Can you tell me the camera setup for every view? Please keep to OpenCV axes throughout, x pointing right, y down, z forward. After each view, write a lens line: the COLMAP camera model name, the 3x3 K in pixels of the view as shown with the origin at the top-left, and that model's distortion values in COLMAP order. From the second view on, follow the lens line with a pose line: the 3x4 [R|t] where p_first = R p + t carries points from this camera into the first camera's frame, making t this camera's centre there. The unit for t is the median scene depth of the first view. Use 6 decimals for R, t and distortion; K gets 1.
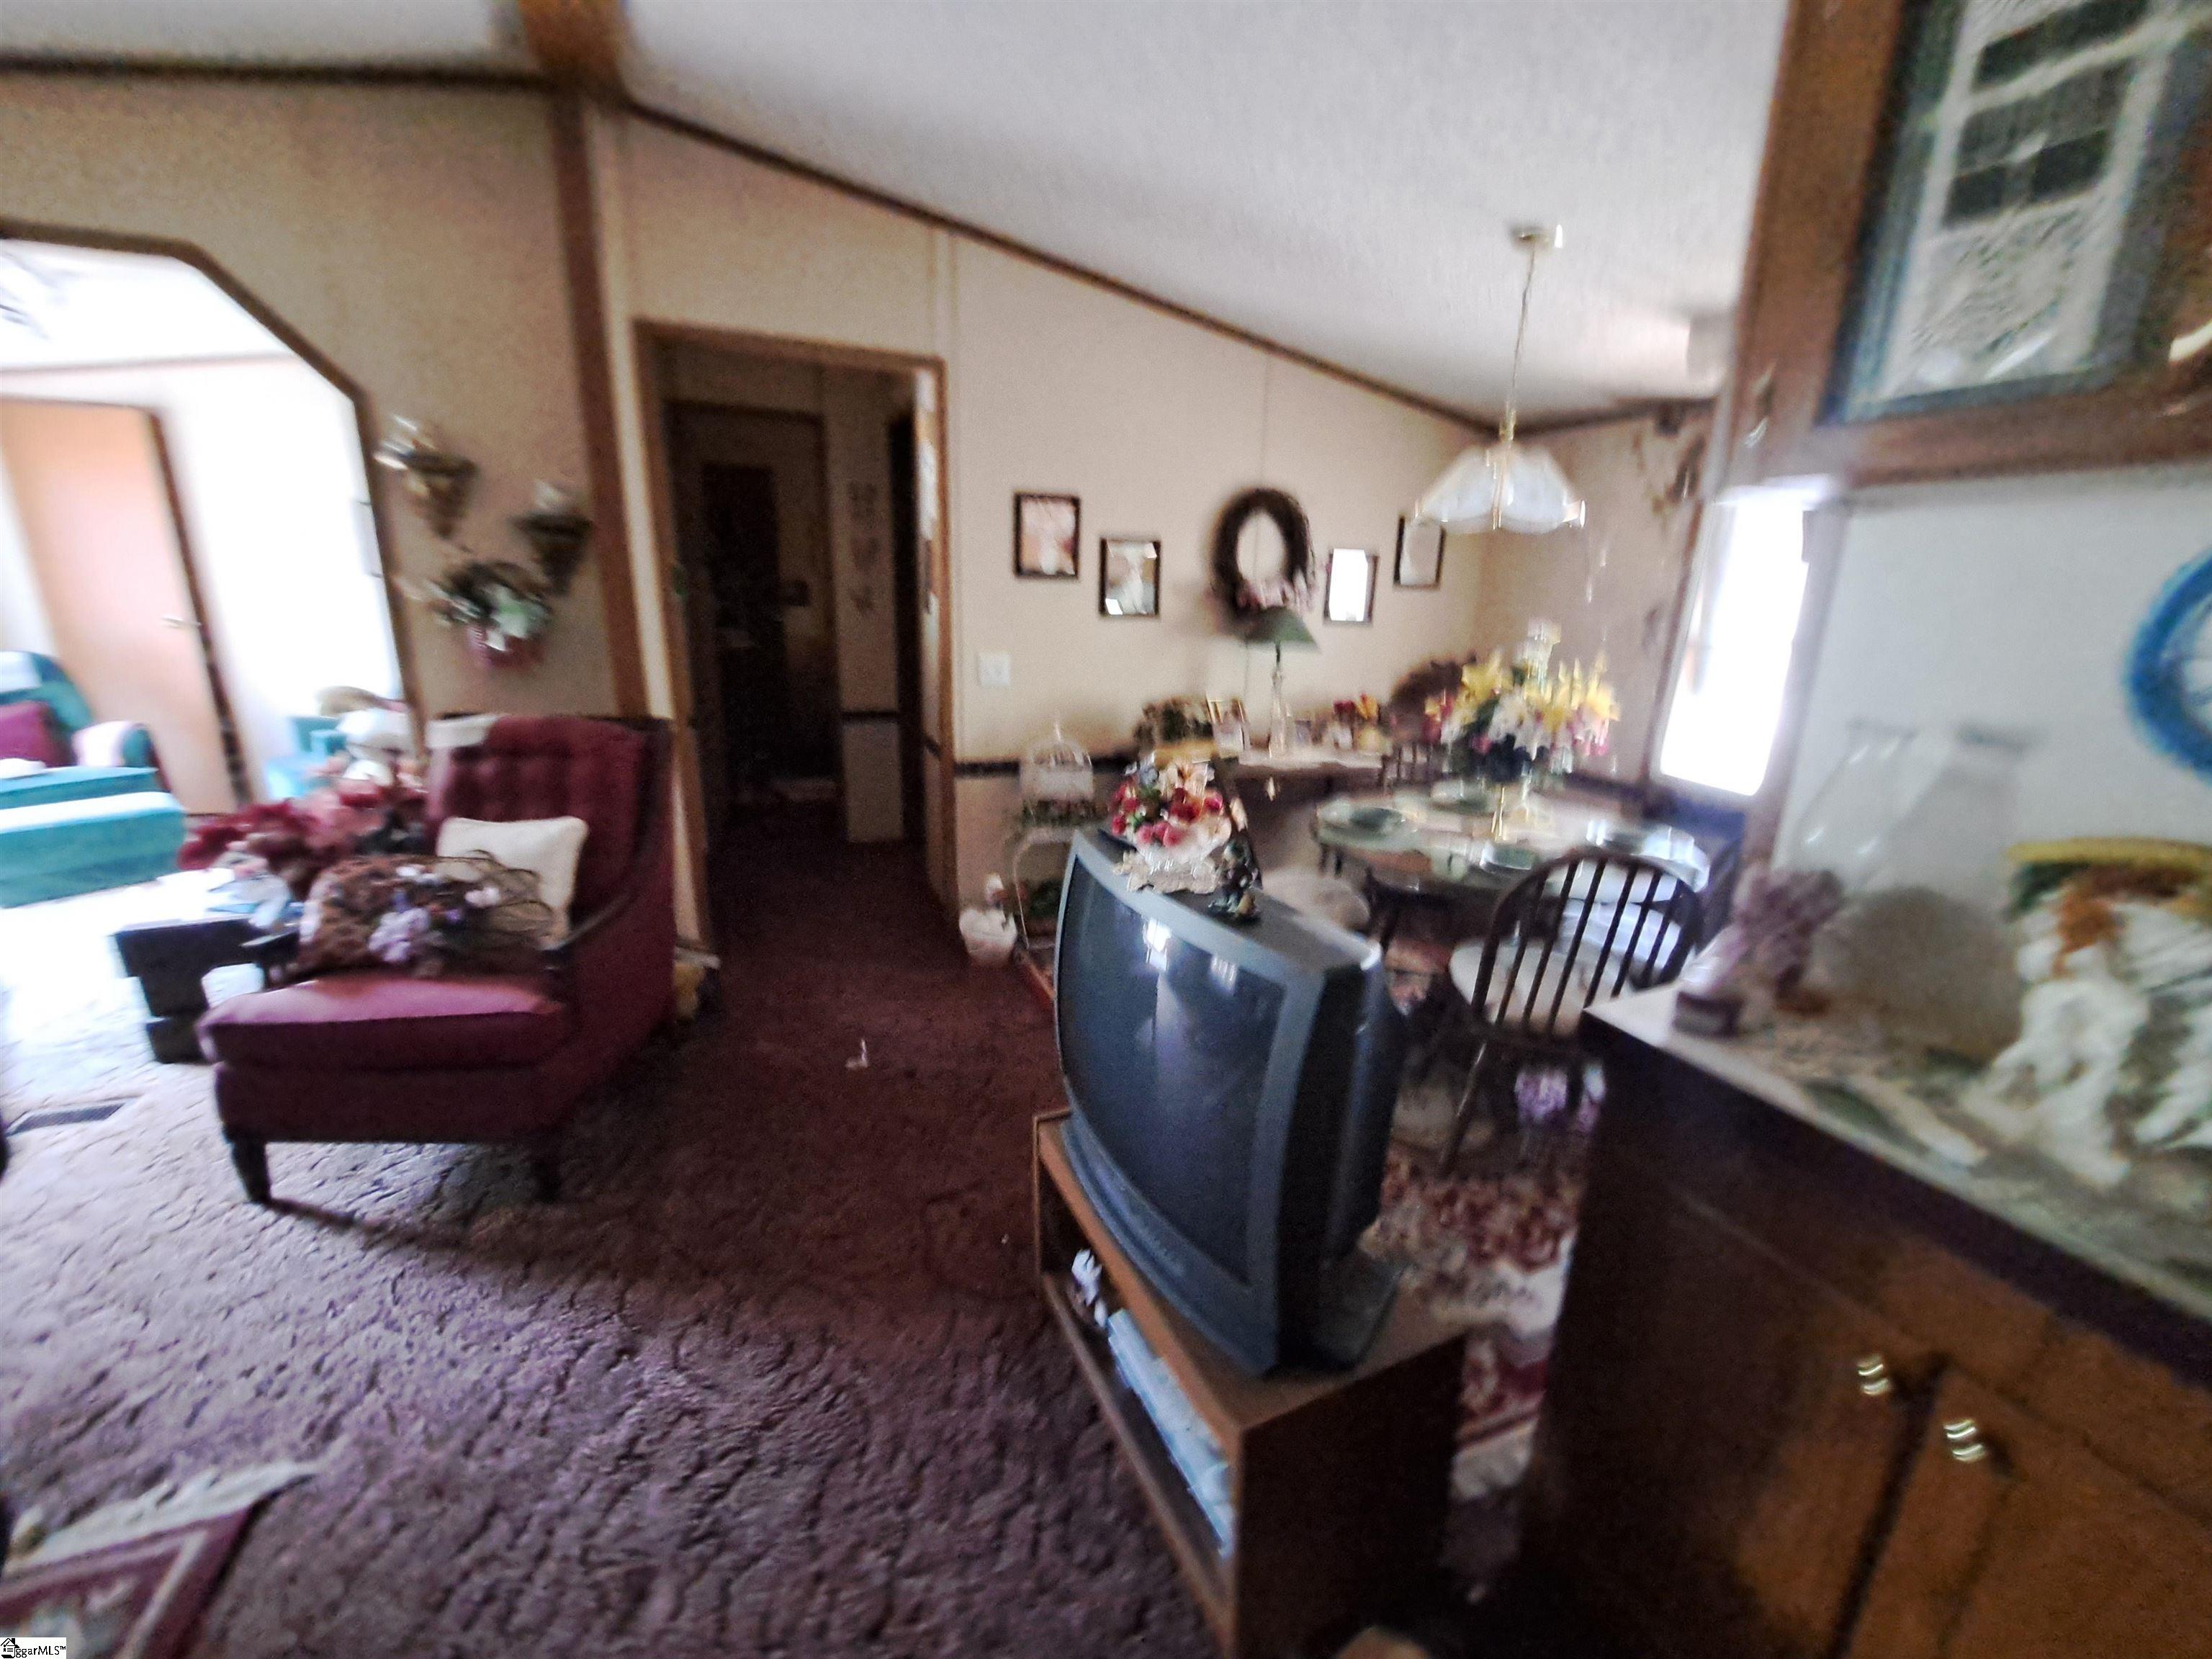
lens RADIAL K [[878.3, 0, 1115.1], [0, 878.3, 824.3], [0, 0, 1]] dist [-0.009229, 0.000130]
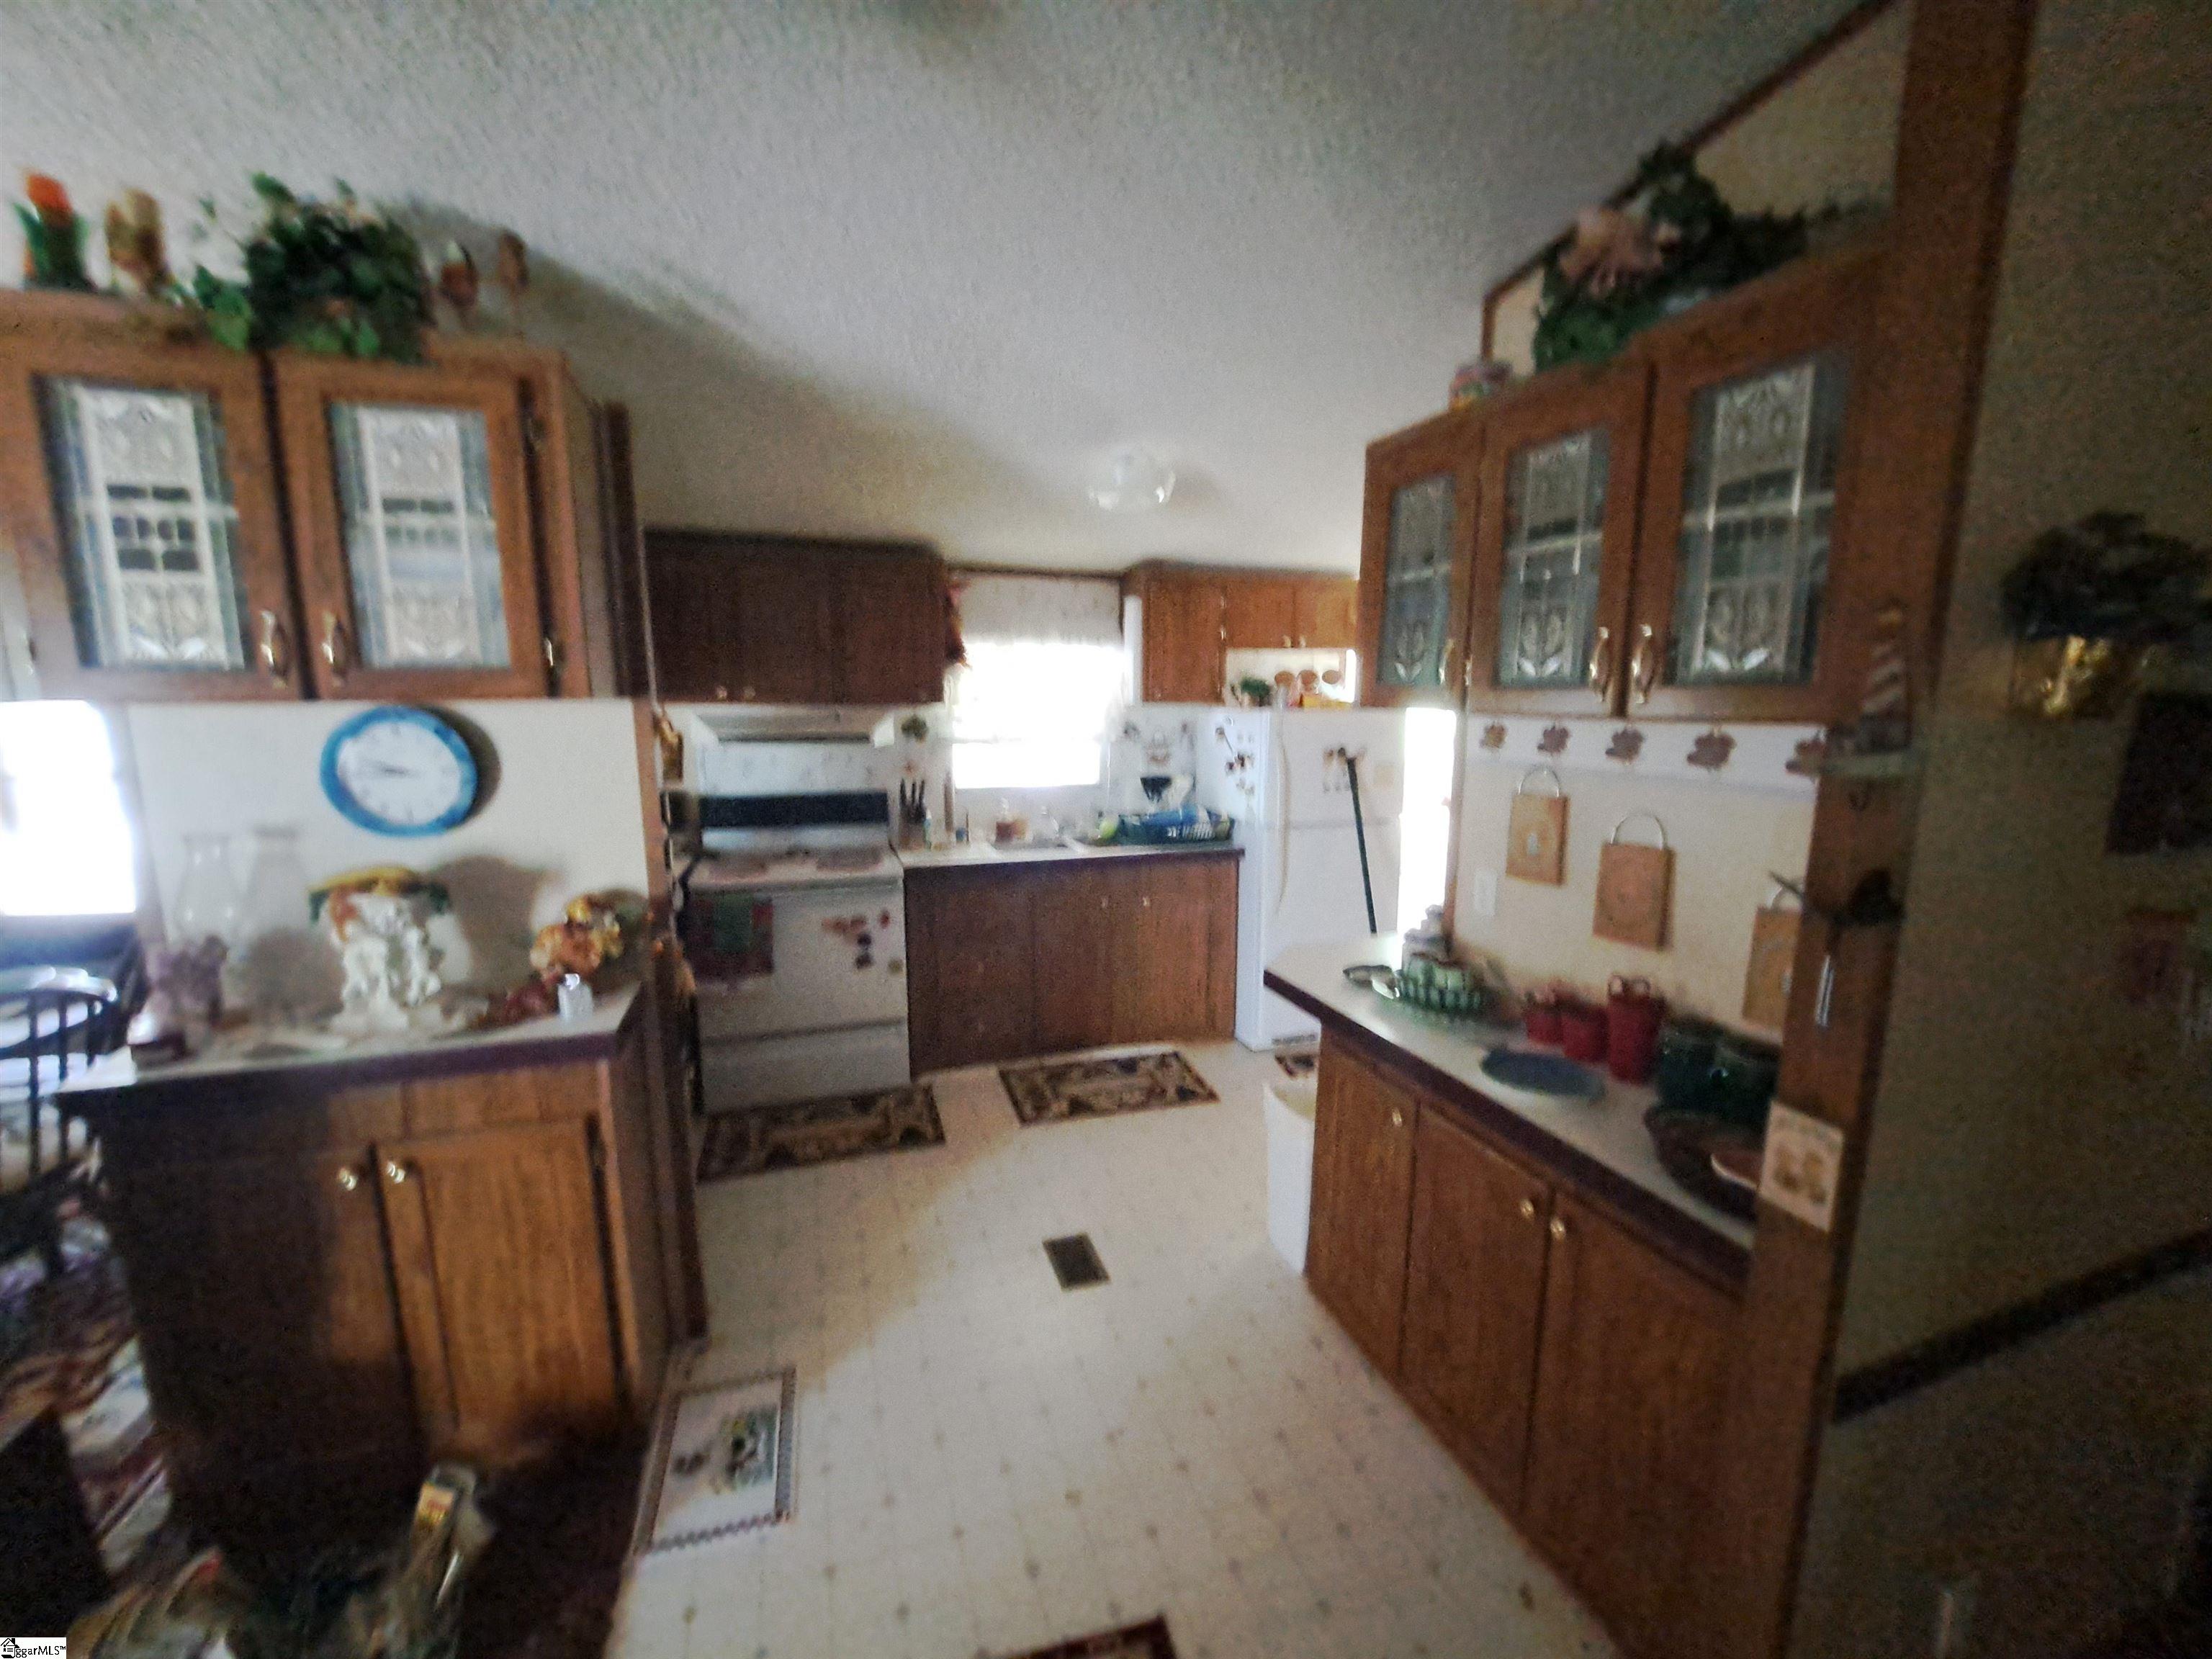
lens RADIAL K [[888.9, 0, 1115.2], [0, 888.9, 838.4], [0, 0, 1]] dist [-0.009926, 0.000065]
pose [[0.071345, -0.182251, 0.980660, -0.364108], [0.261572, 0.952176, 0.157927, 0.043823], [-0.962543, 0.245246, 0.115605, -0.492134]]
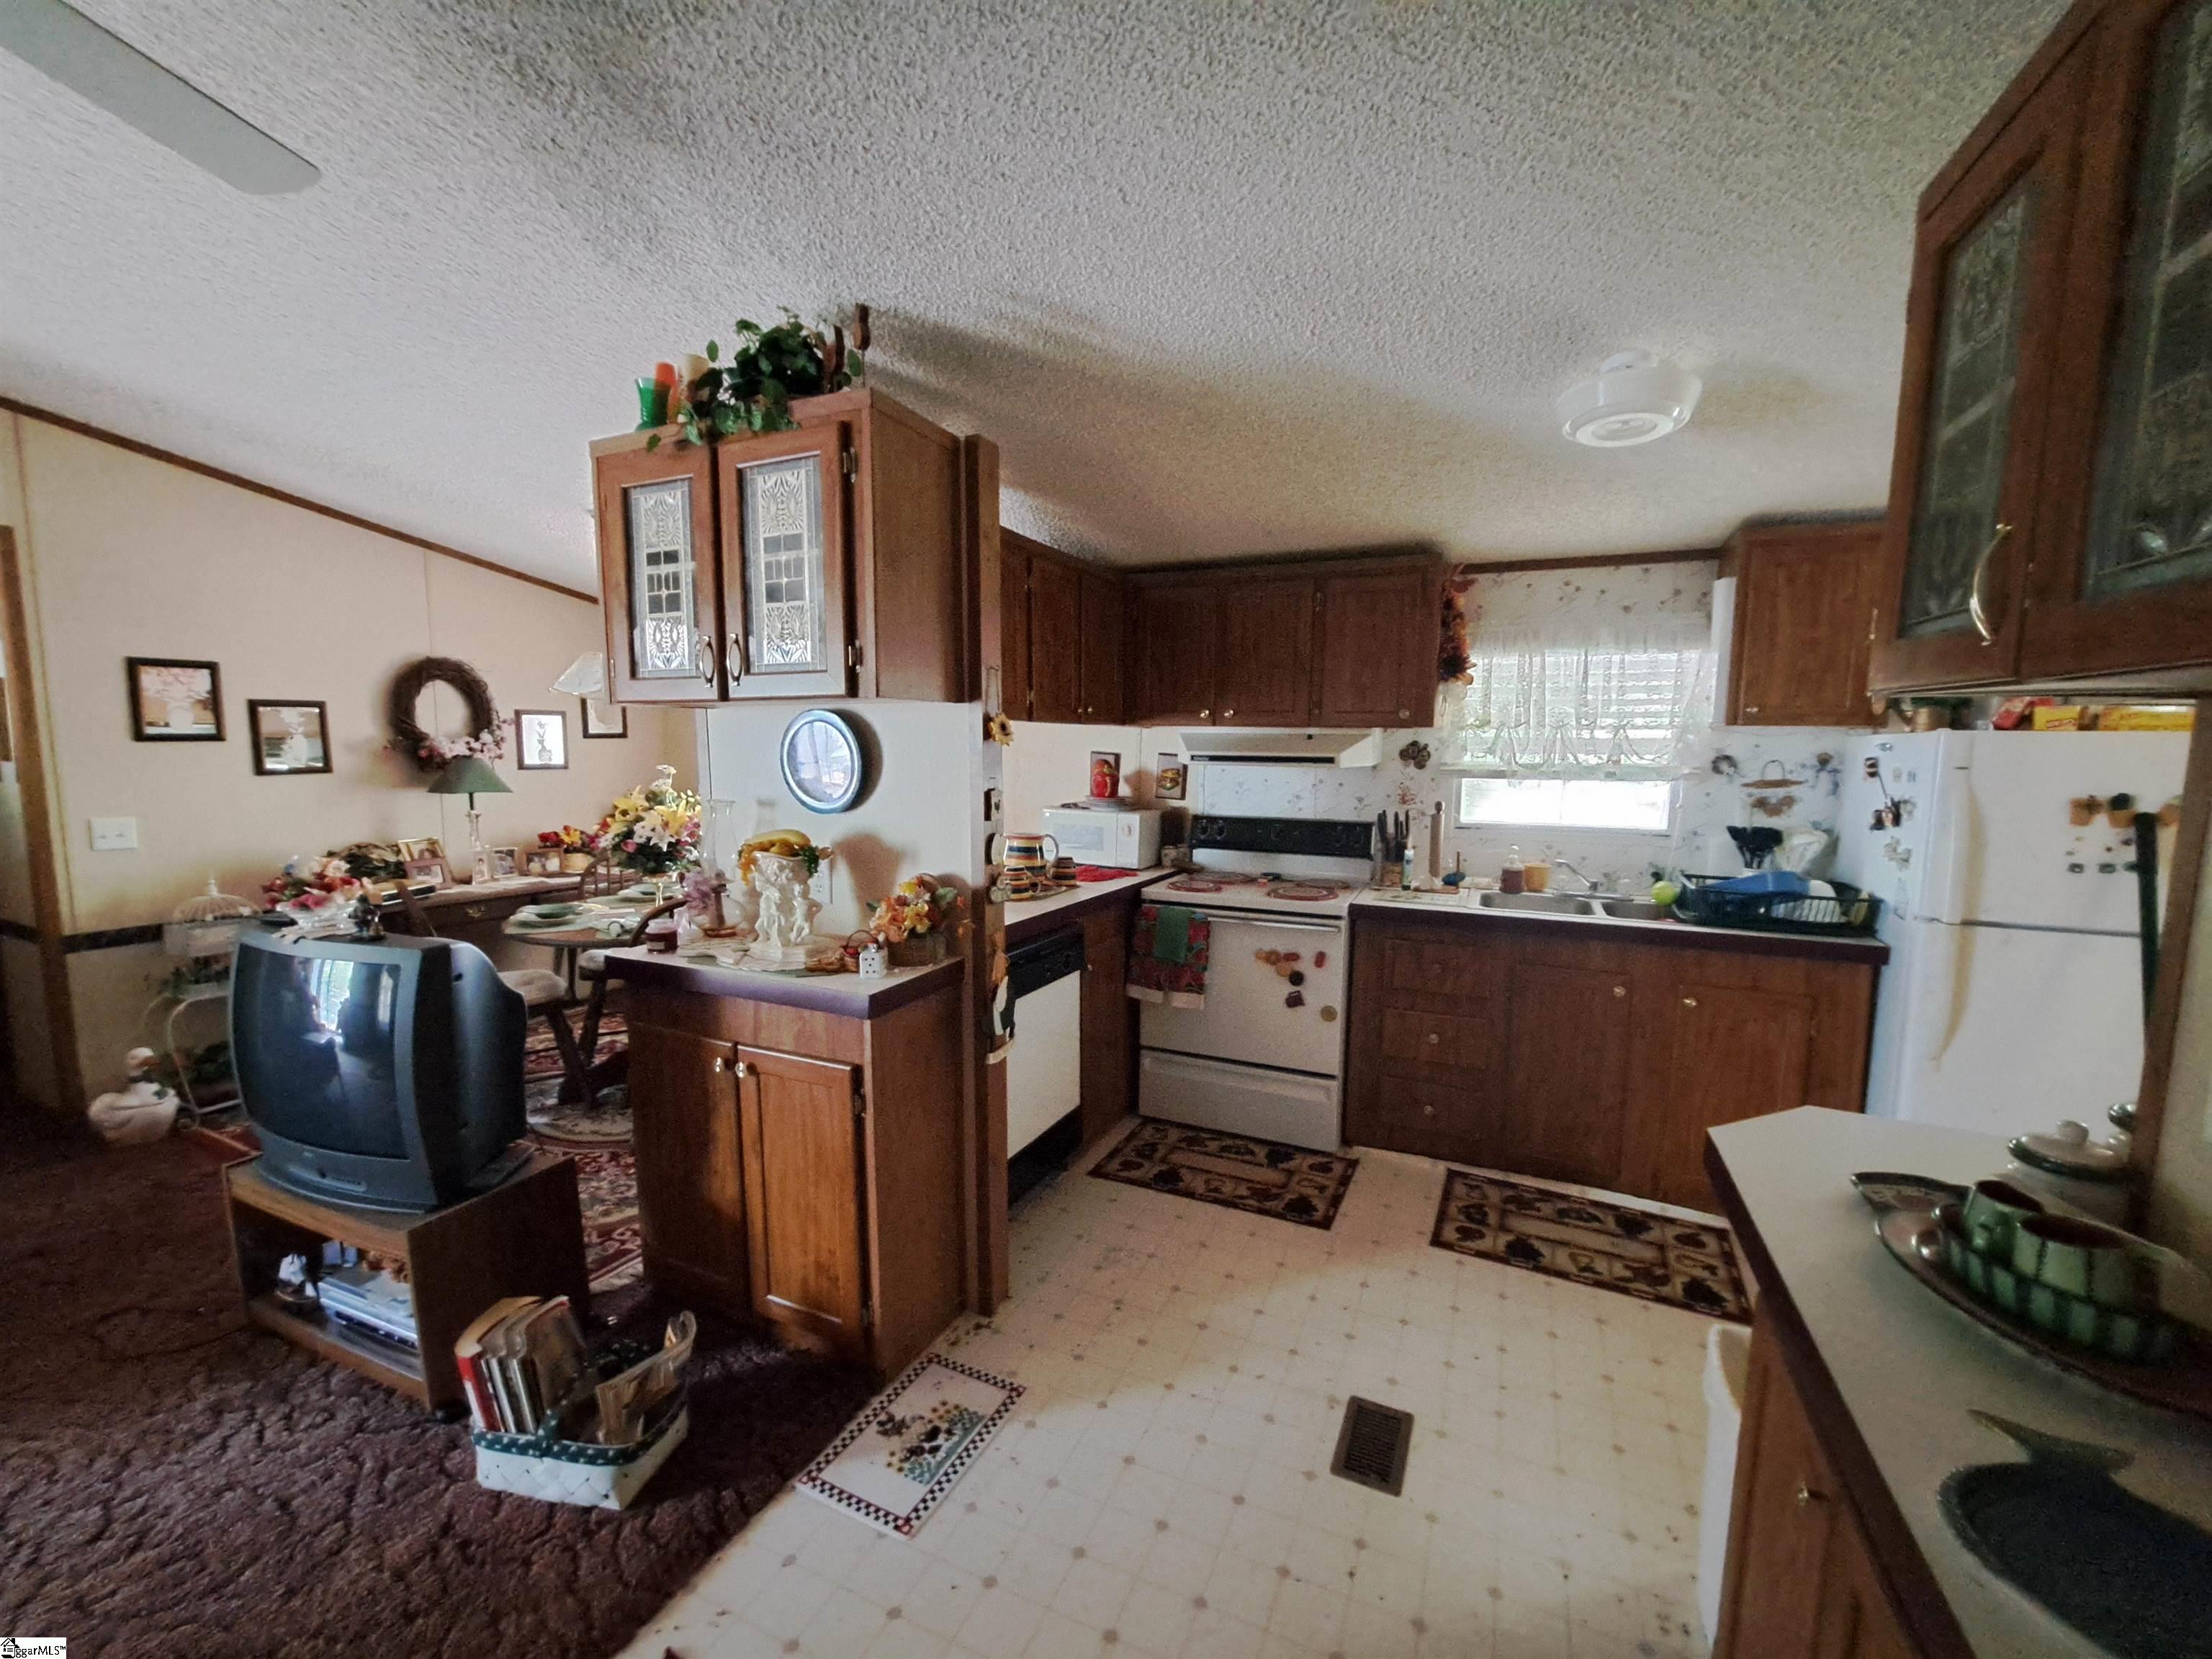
lens RADIAL K [[884.4, 0, 1102.8], [0, 884.4, 836.5], [0, 0, 1]] dist [-0.009642, -0.000063]
pose [[0.739727, -0.095321, 0.666122, 0.051655], [0.190592, 0.979058, -0.071551, 0.206619], [-0.645352, 0.179886, 0.742403, -0.829411]]
